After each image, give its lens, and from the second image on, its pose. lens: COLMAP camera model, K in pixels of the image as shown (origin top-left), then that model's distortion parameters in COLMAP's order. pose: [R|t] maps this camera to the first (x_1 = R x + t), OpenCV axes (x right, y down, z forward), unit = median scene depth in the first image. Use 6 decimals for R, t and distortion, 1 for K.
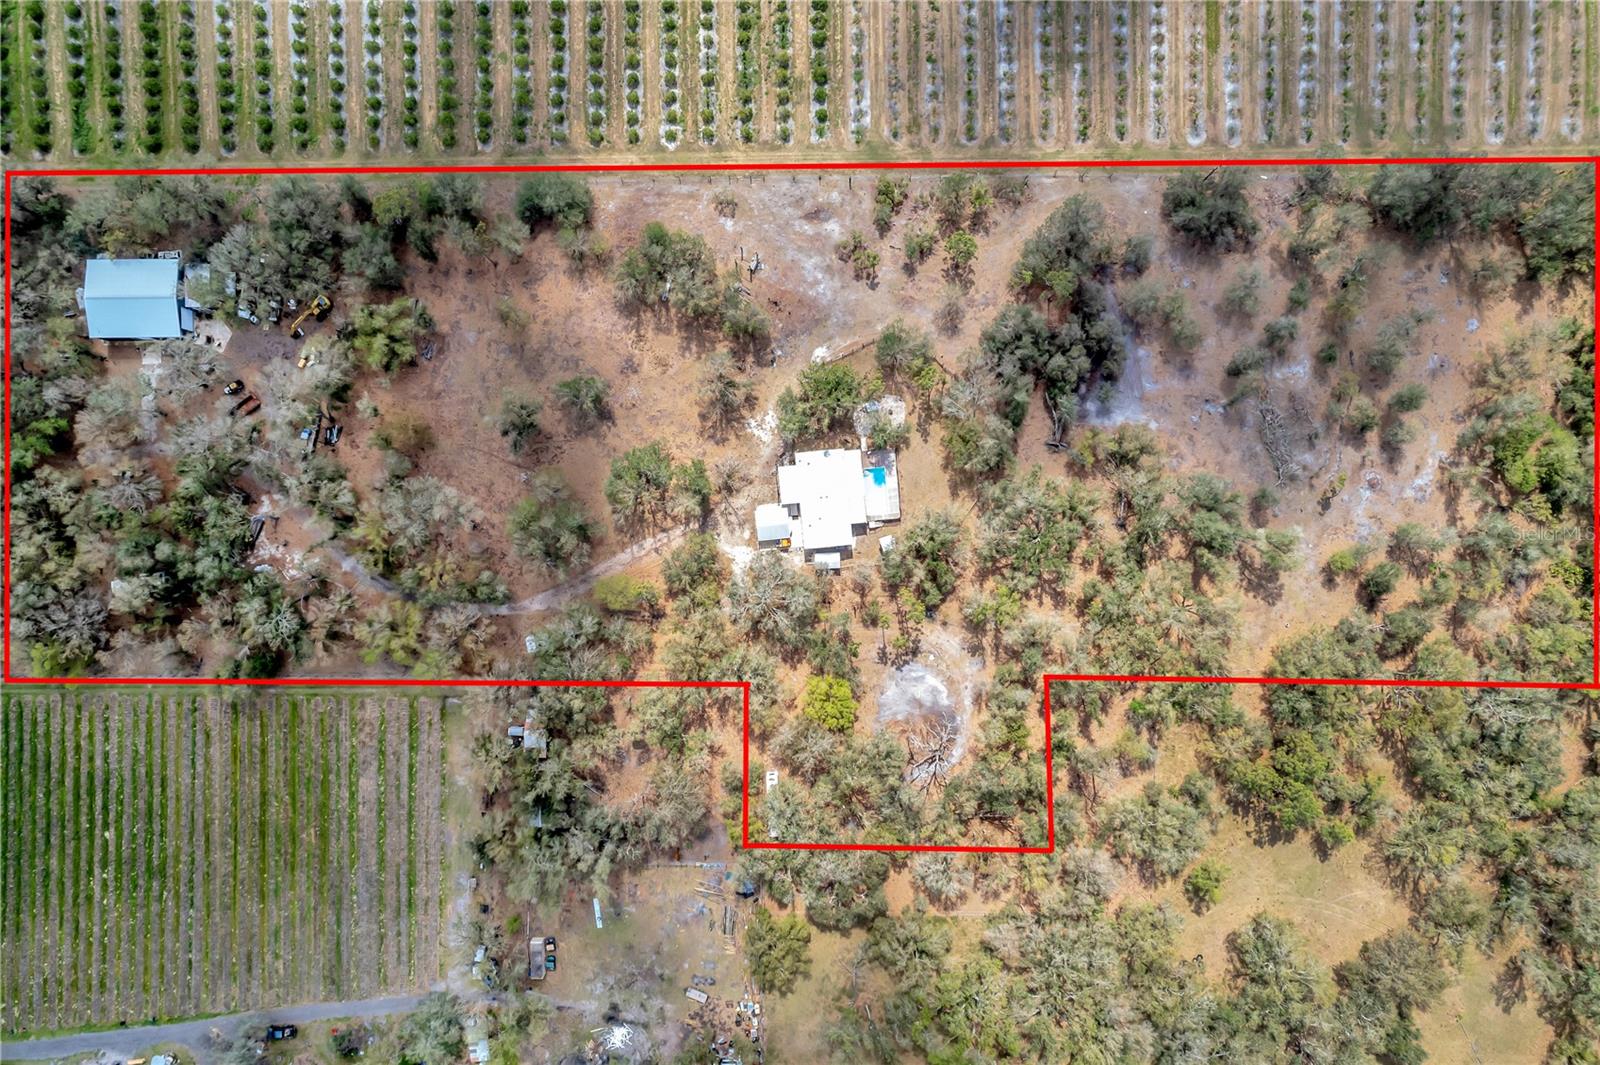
lens RADIAL K [[1013.8, 0, 799.4], [0, 1013.8, 528.3], [0, 0, 1]] dist [-0.004297, 0.000055]
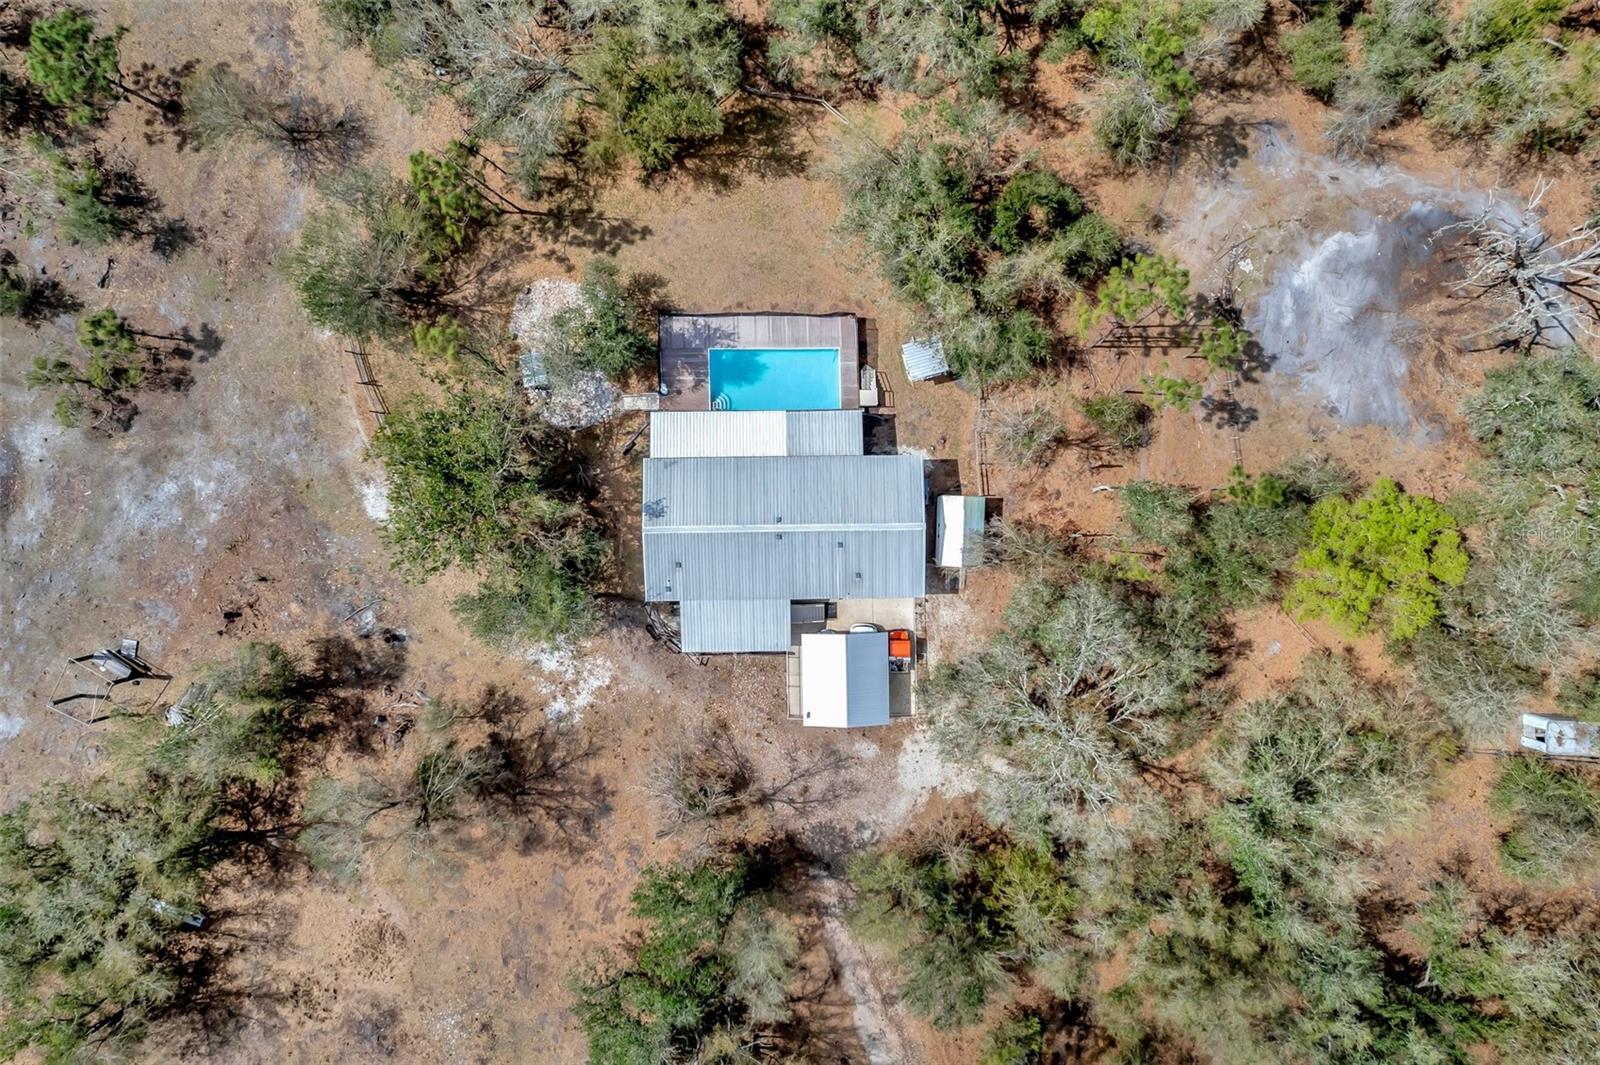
lens RADIAL K [[1013.8, 0, 805.8], [0, 1013.8, 532.7], [0, 0, 1]] dist [-0.004297, 0.000055]
pose [[0.080607, -0.996622, -0.015714, 0.028551], [0.995766, 0.079819, 0.045587, -0.037723], [-0.044179, -0.019322, 0.998837, 0.643888]]
